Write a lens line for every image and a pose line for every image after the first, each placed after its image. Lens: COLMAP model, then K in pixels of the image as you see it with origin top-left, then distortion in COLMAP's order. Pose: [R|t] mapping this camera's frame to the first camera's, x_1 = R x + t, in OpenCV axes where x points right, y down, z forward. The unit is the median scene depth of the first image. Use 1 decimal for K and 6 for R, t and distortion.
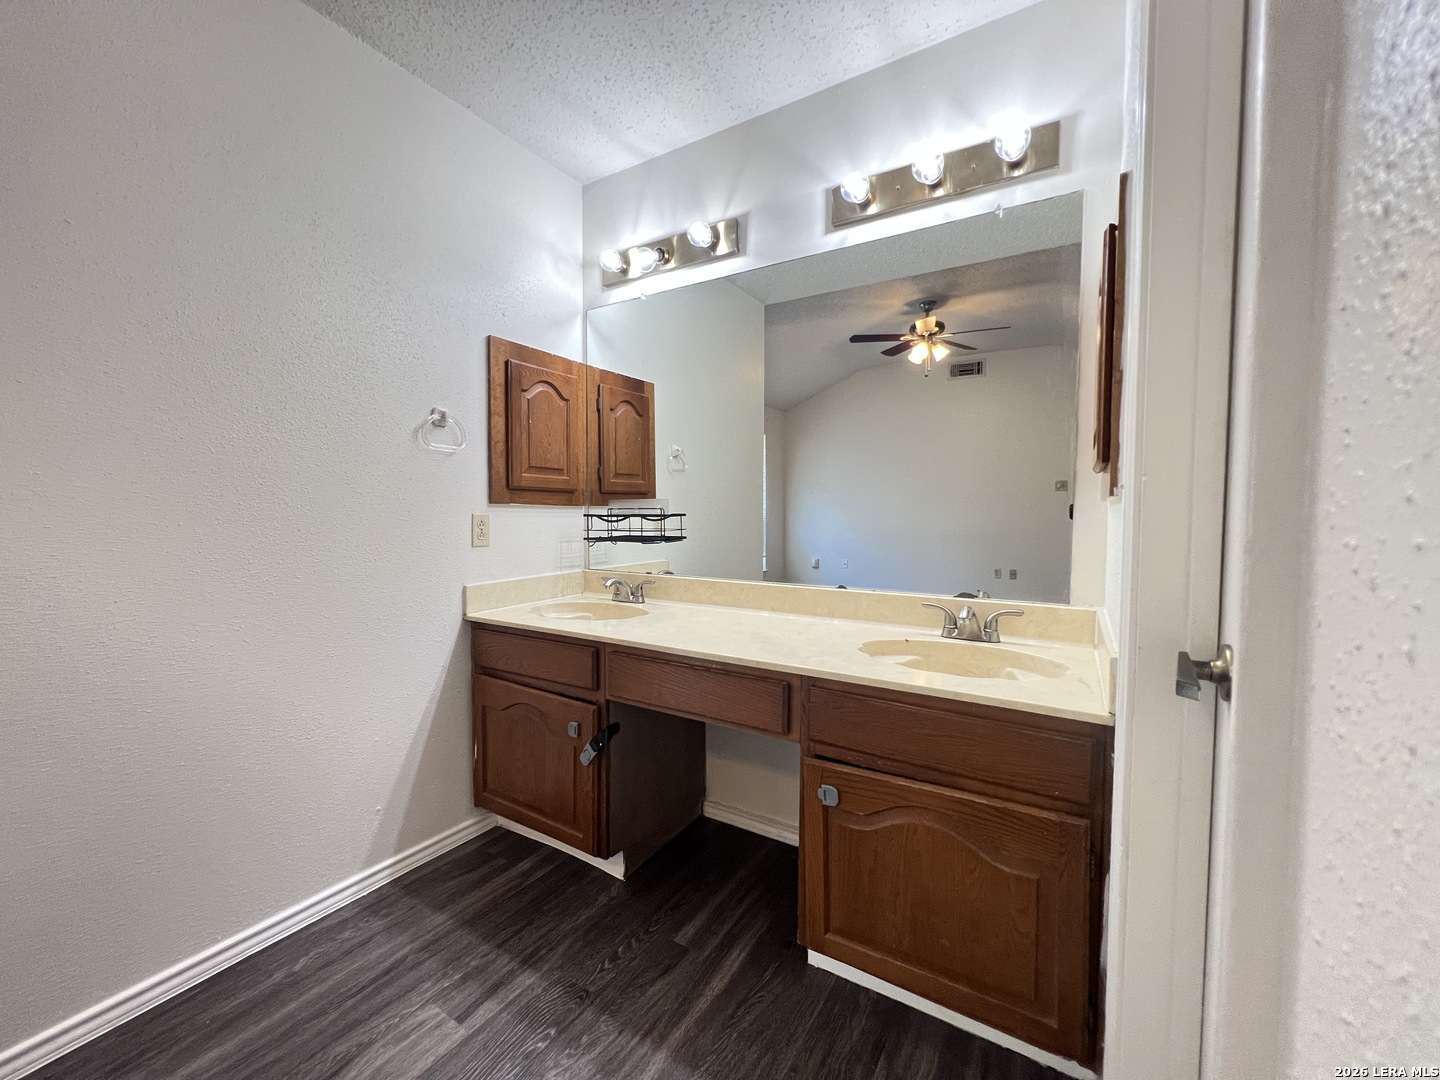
lens RADIAL K [[577.2, 0, 724.2], [0, 577.2, 540.7], [0, 0, 1]] dist [-0.004450, 0.000971]
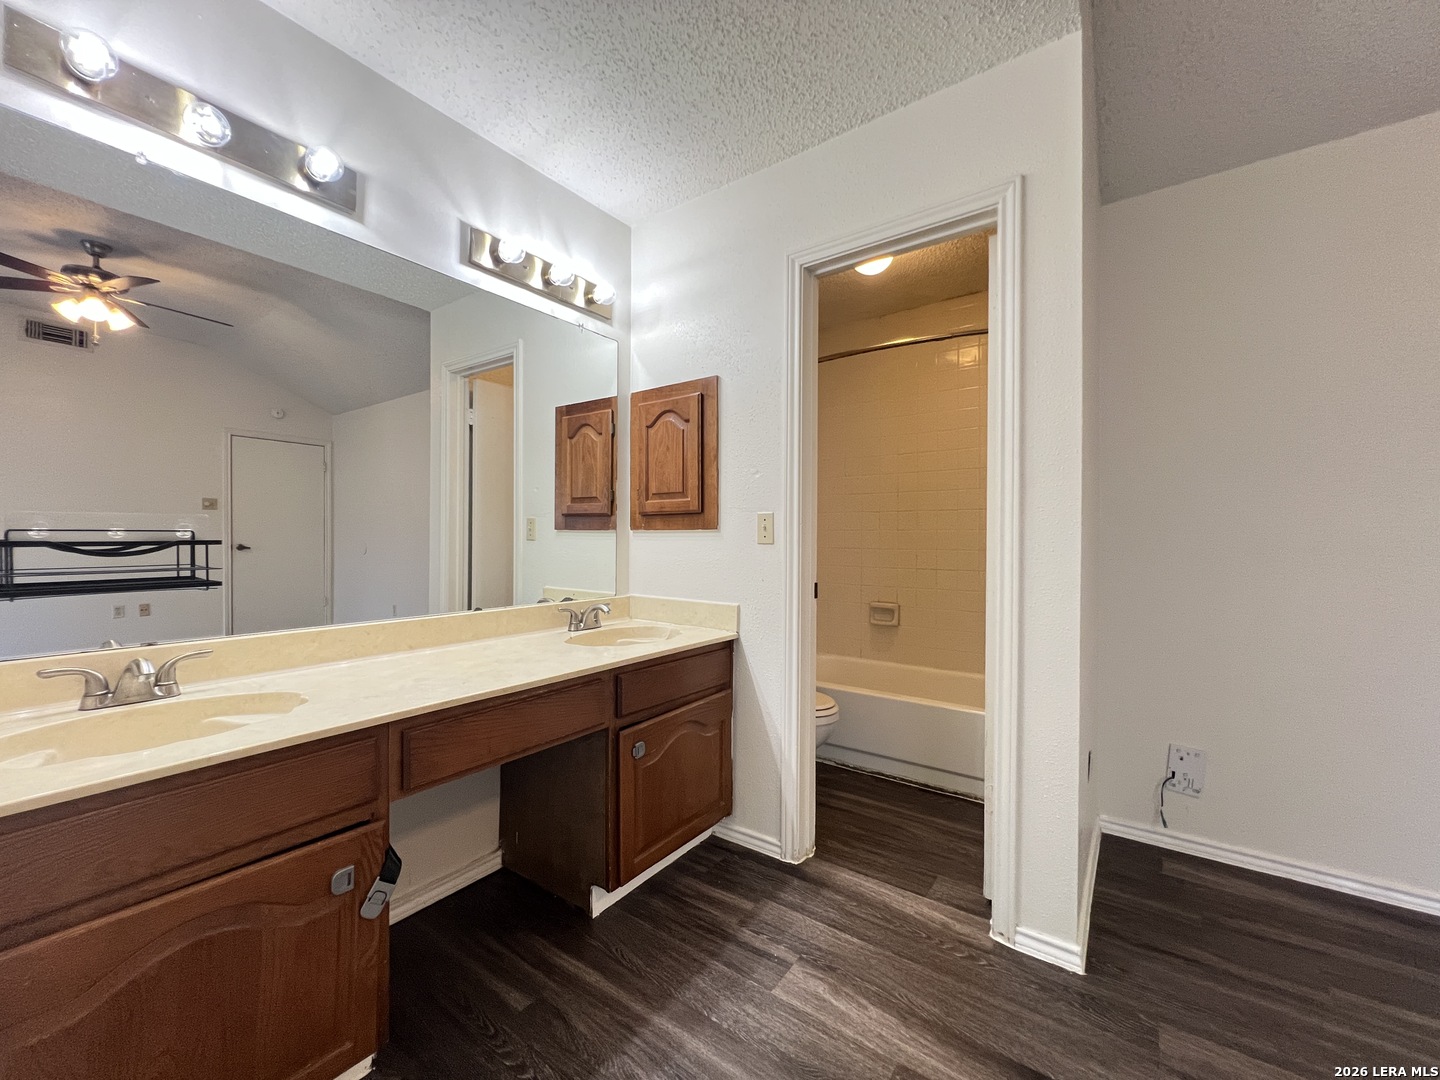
lens RADIAL K [[577.2, 0, 718.5], [0, 577.2, 536.1], [0, 0, 1]] dist [-0.004450, 0.000971]
pose [[0.082190, -0.002053, 0.996615, -0.852379], [0.045645, 0.998956, -0.001707, -0.030677], [-0.995571, 0.045631, 0.082198, 0.517209]]
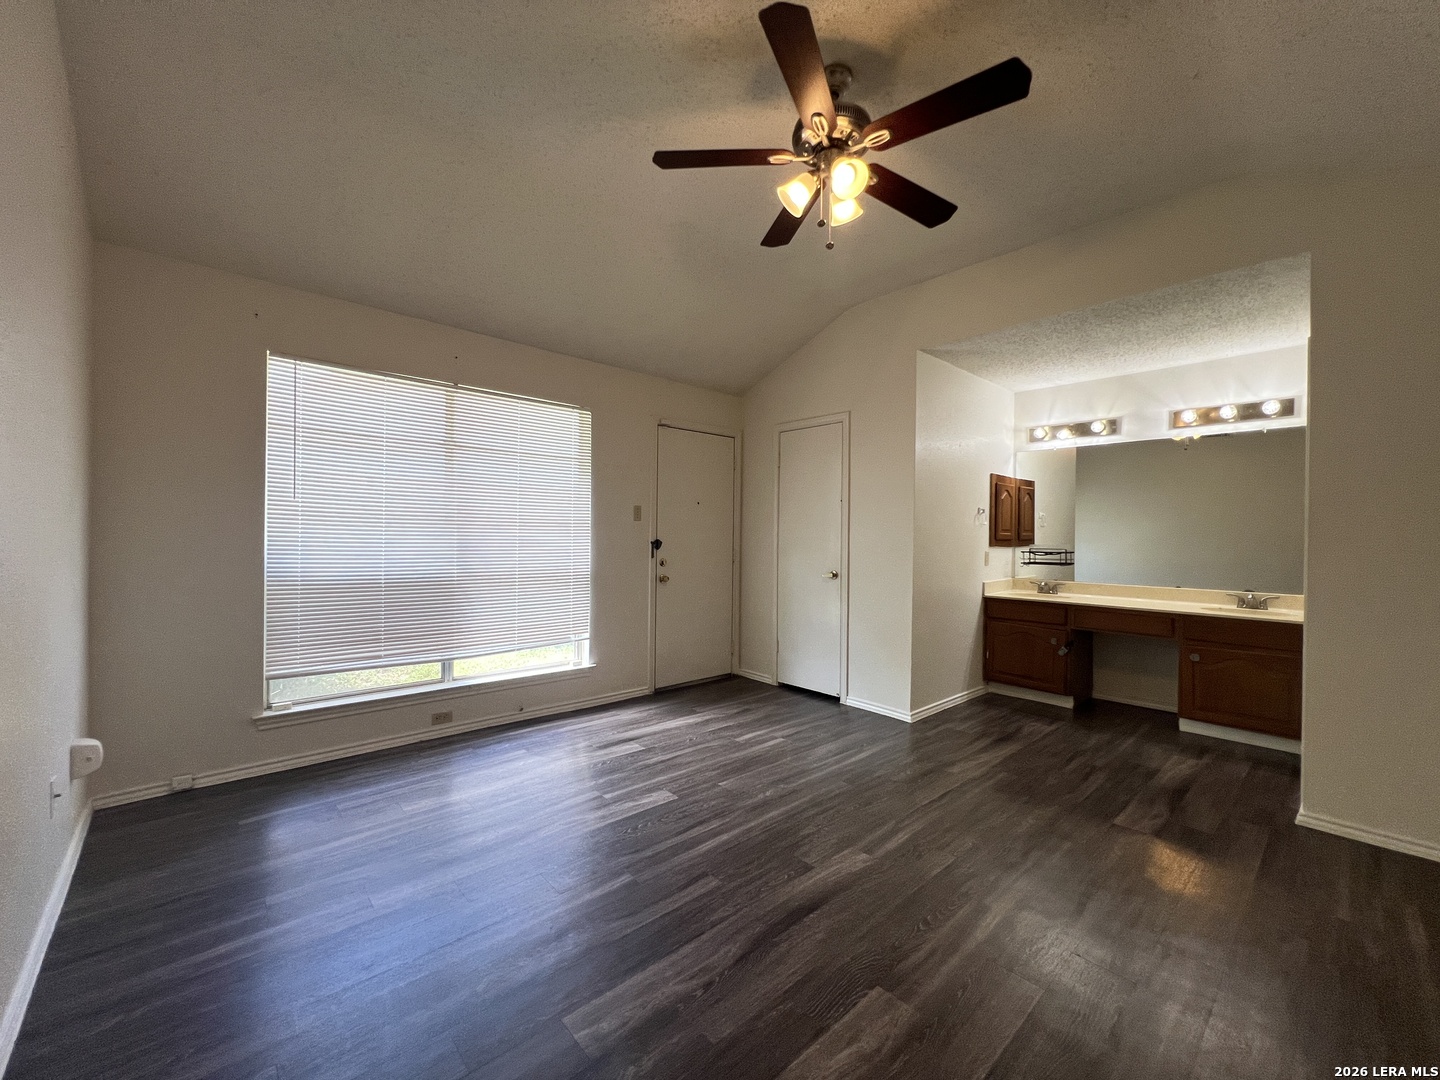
lens RADIAL K [[577.2, 0, 724.8], [0, 577.2, 538.1], [0, 0, 1]] dist [-0.004450, 0.000971]
pose [[0.959969, 0.008553, -0.279977, -0.914768], [-0.021787, 0.998786, -0.044190, 0.030268], [0.279259, 0.048521, 0.958989, -1.734756]]
